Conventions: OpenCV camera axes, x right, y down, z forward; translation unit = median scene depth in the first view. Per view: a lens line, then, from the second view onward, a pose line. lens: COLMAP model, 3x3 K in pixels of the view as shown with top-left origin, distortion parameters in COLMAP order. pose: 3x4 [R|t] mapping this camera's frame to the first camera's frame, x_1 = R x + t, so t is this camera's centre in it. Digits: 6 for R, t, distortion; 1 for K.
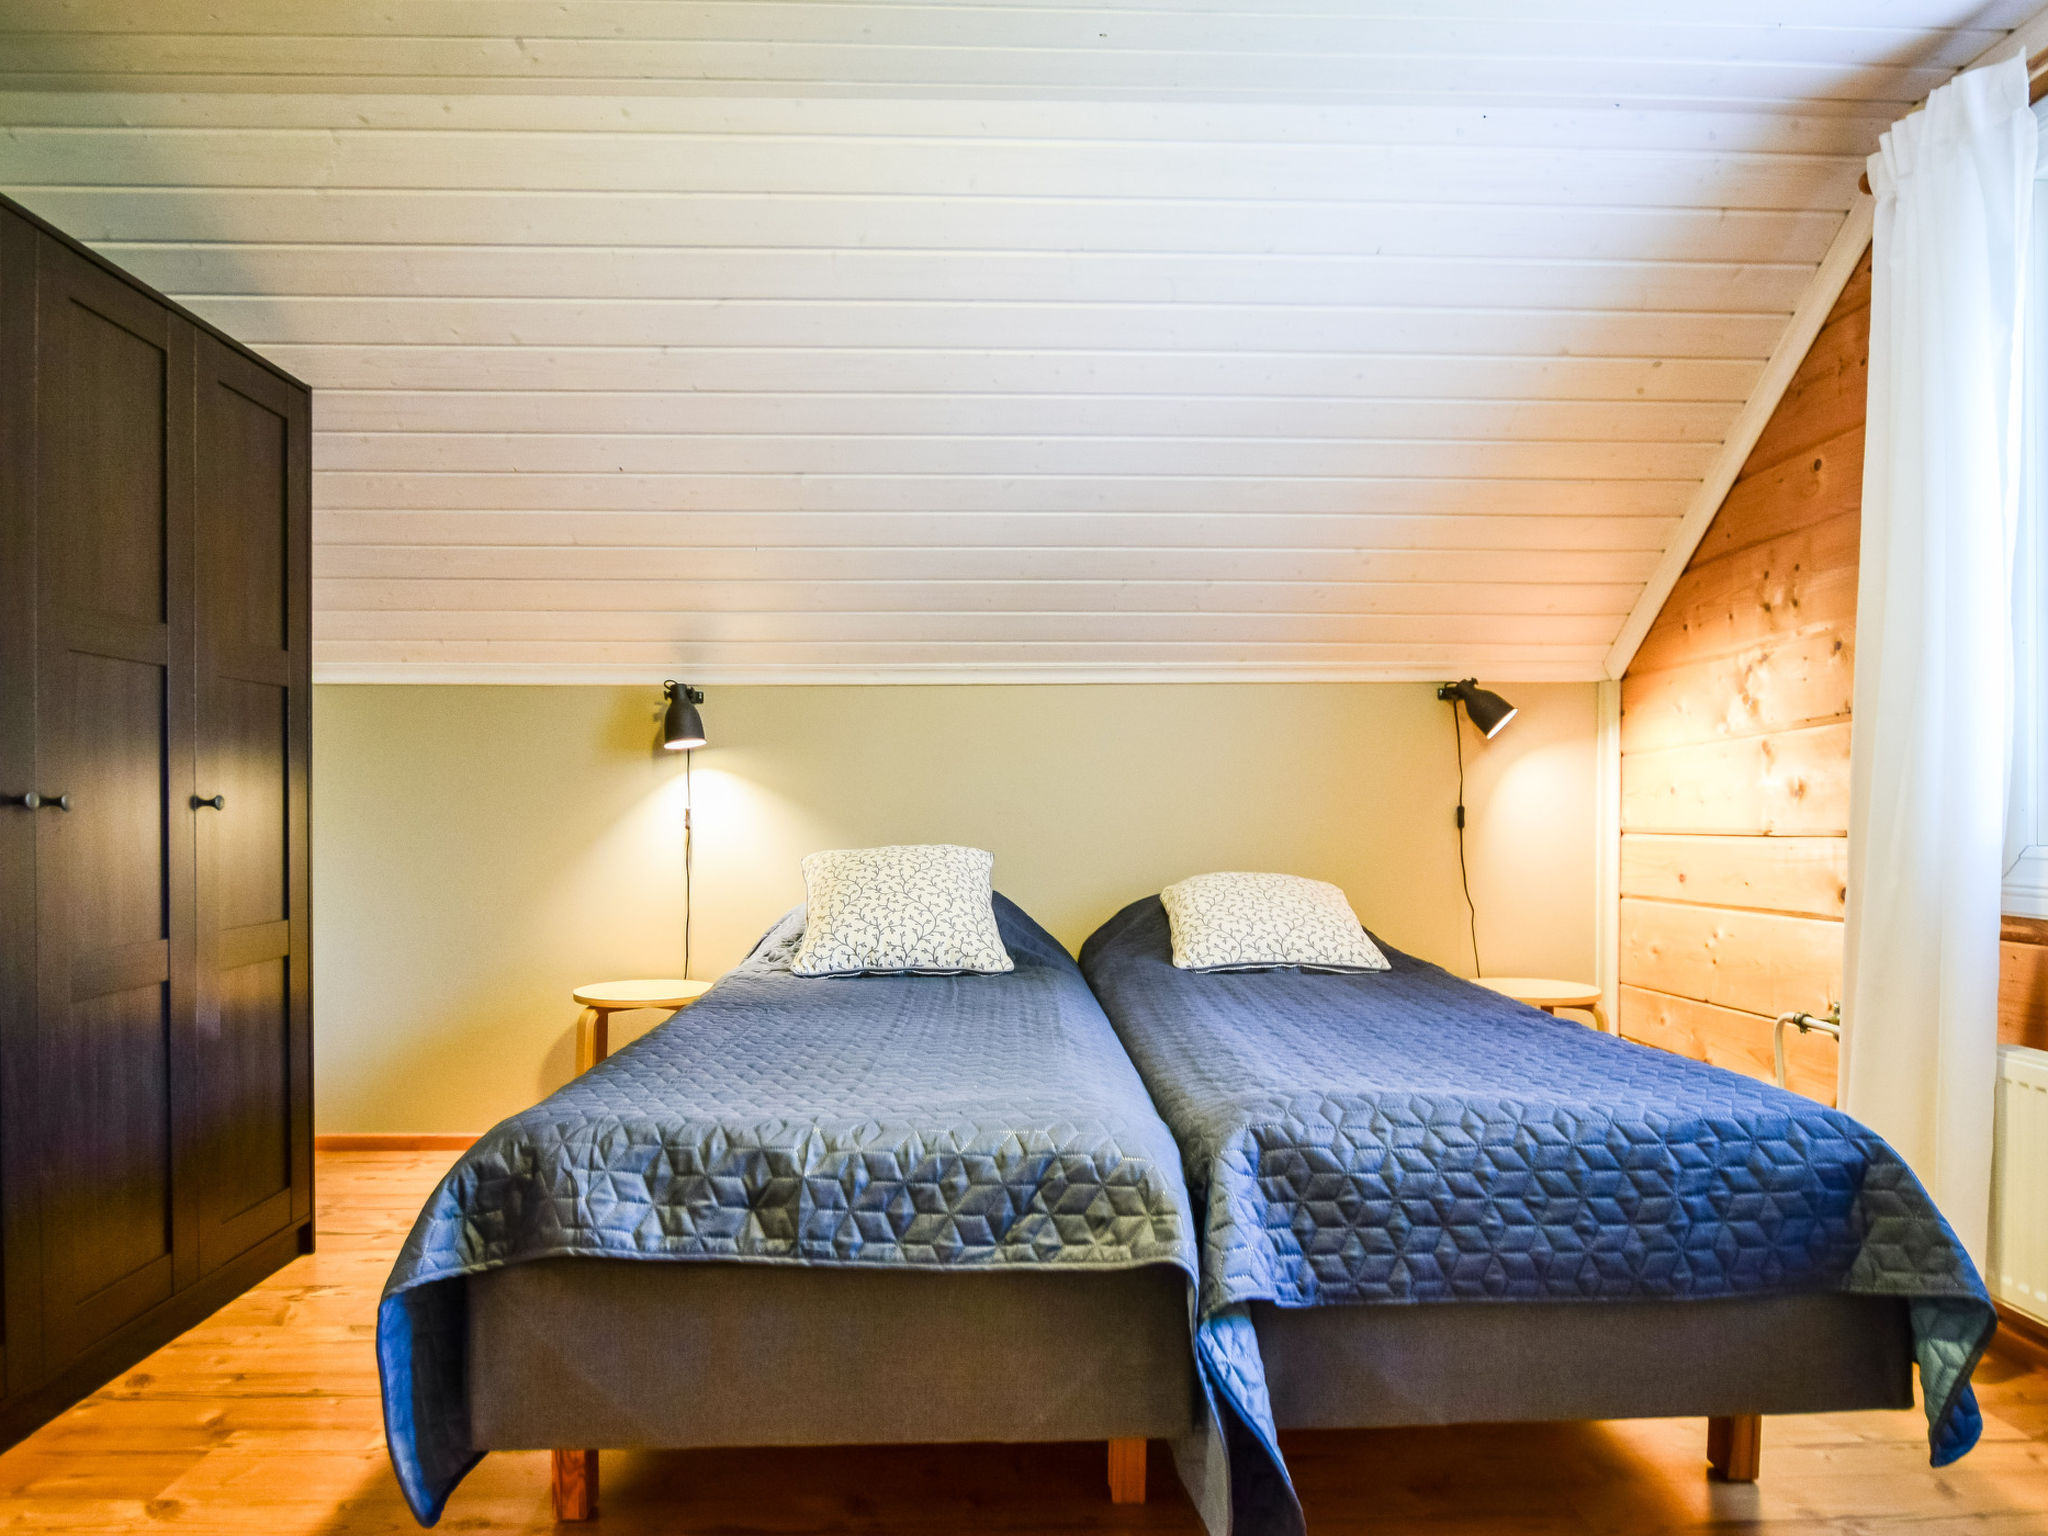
lens RADIAL K [[1311.1, 0, 1019.1], [0, 1311.1, 827.1], [0, 0, 1]] dist [-0.017848, -0.001247]
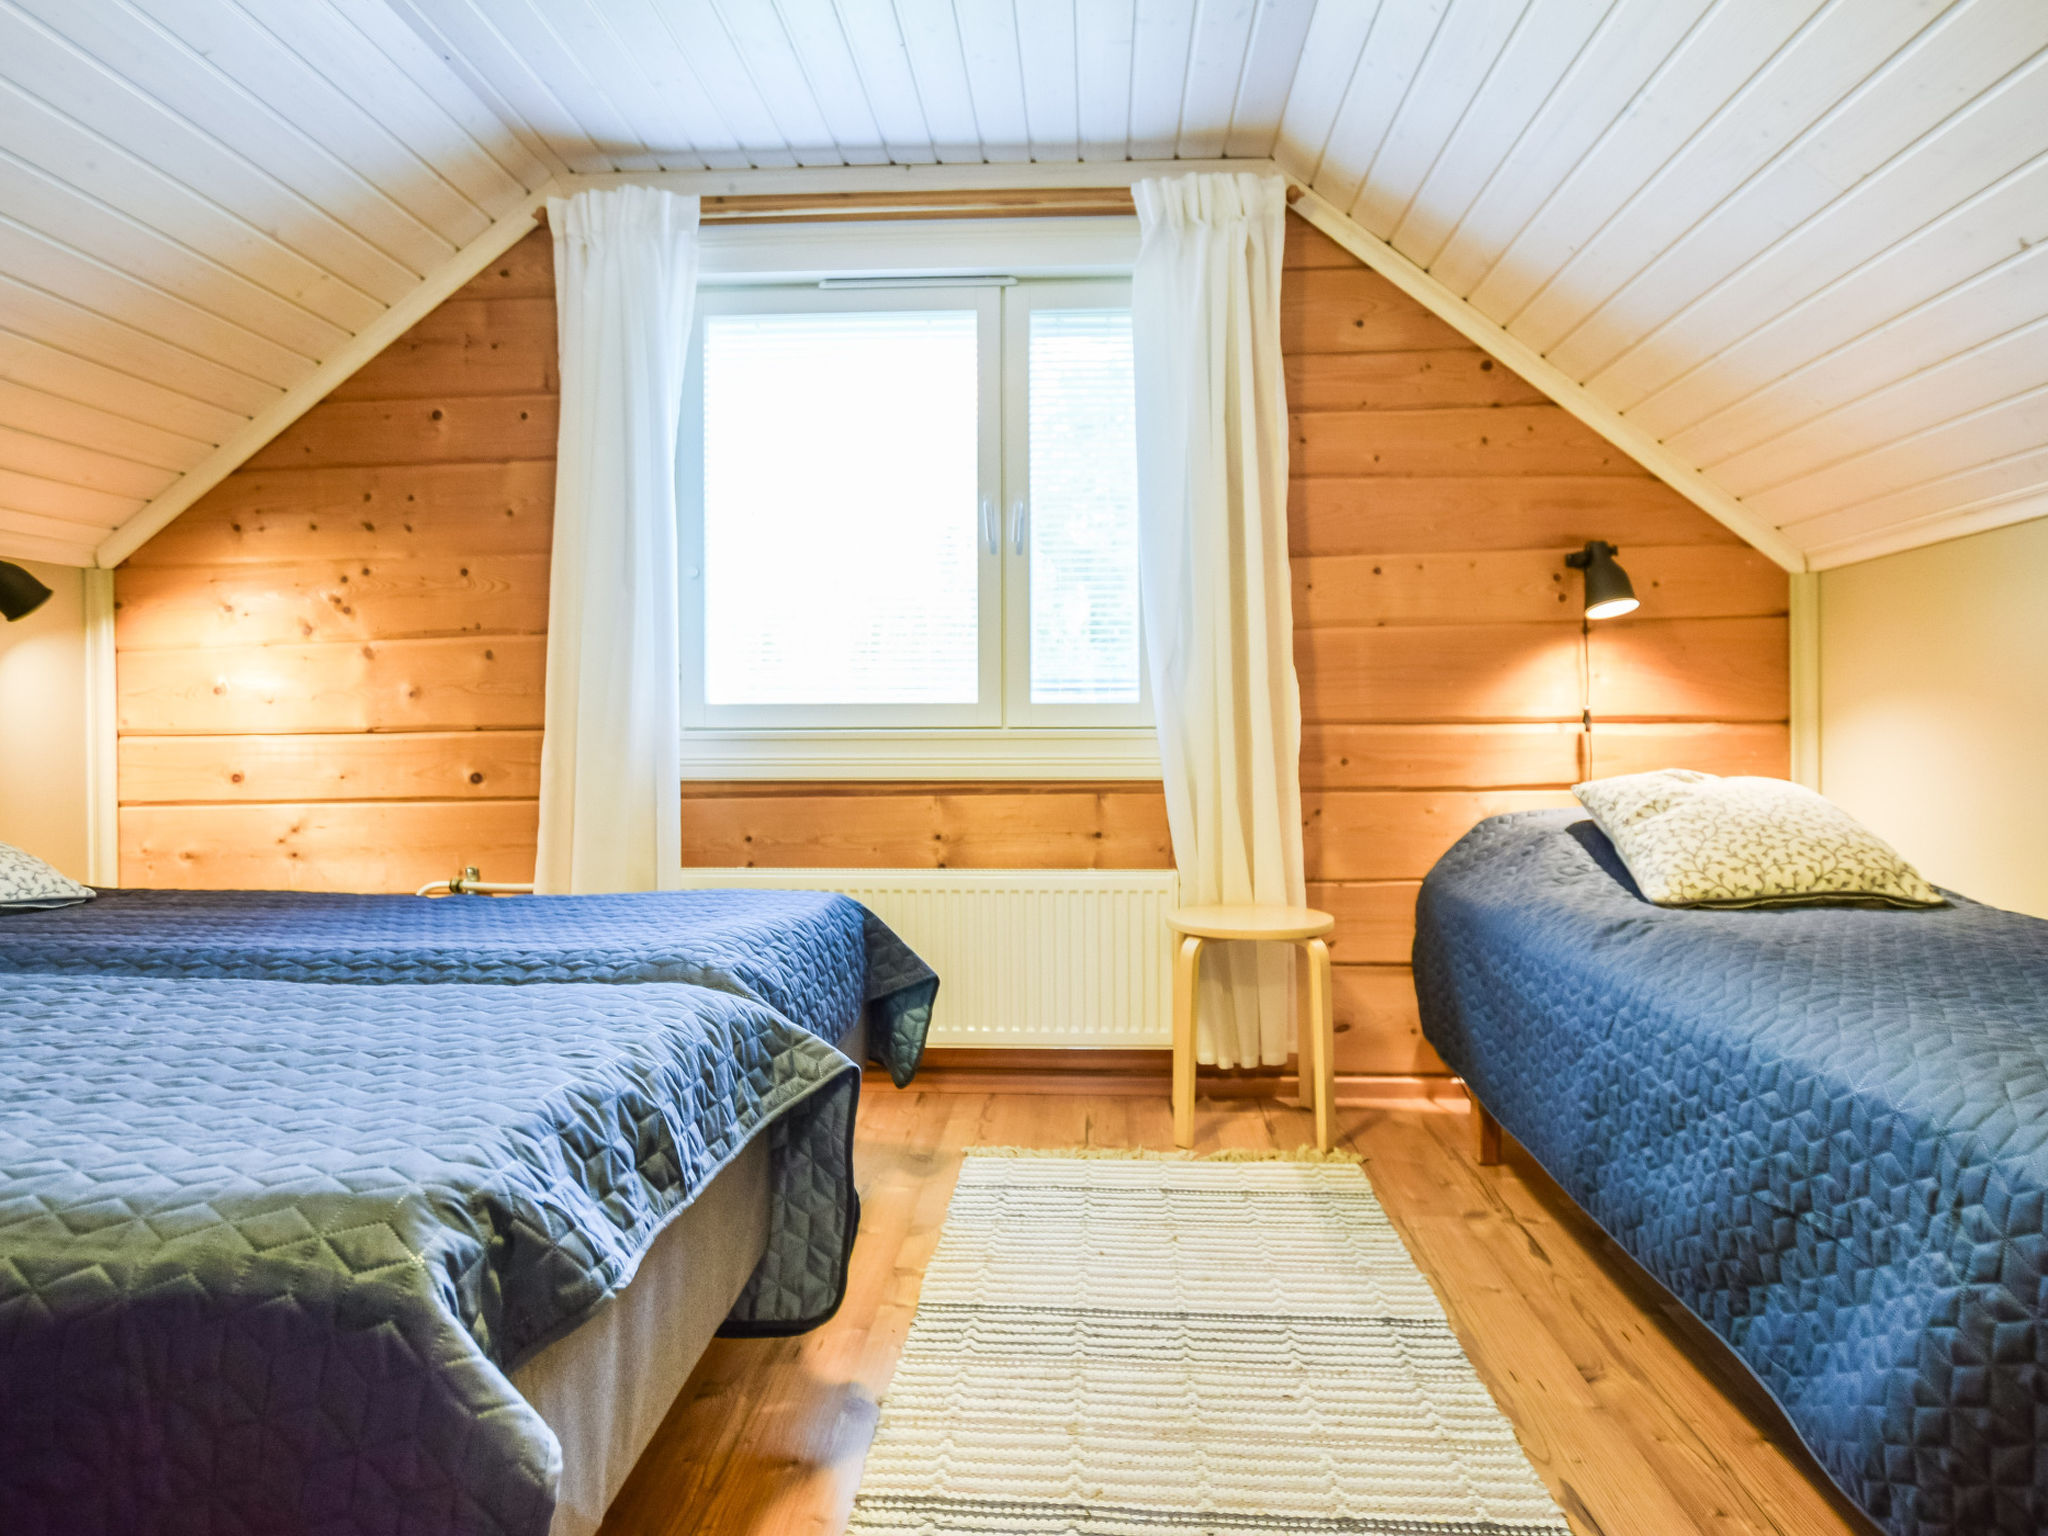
lens RADIAL K [[1292.1, 0, 1024.0], [0, 1292.1, 768.0], [0, 0, 1]] dist [-0.006024, -0.000686]
pose [[0.085000, -0.029834, 0.995934, -0.473242], [0.018422, 0.999428, 0.028366, 0.016008], [-0.996211, 0.015936, 0.085501, 0.345155]]
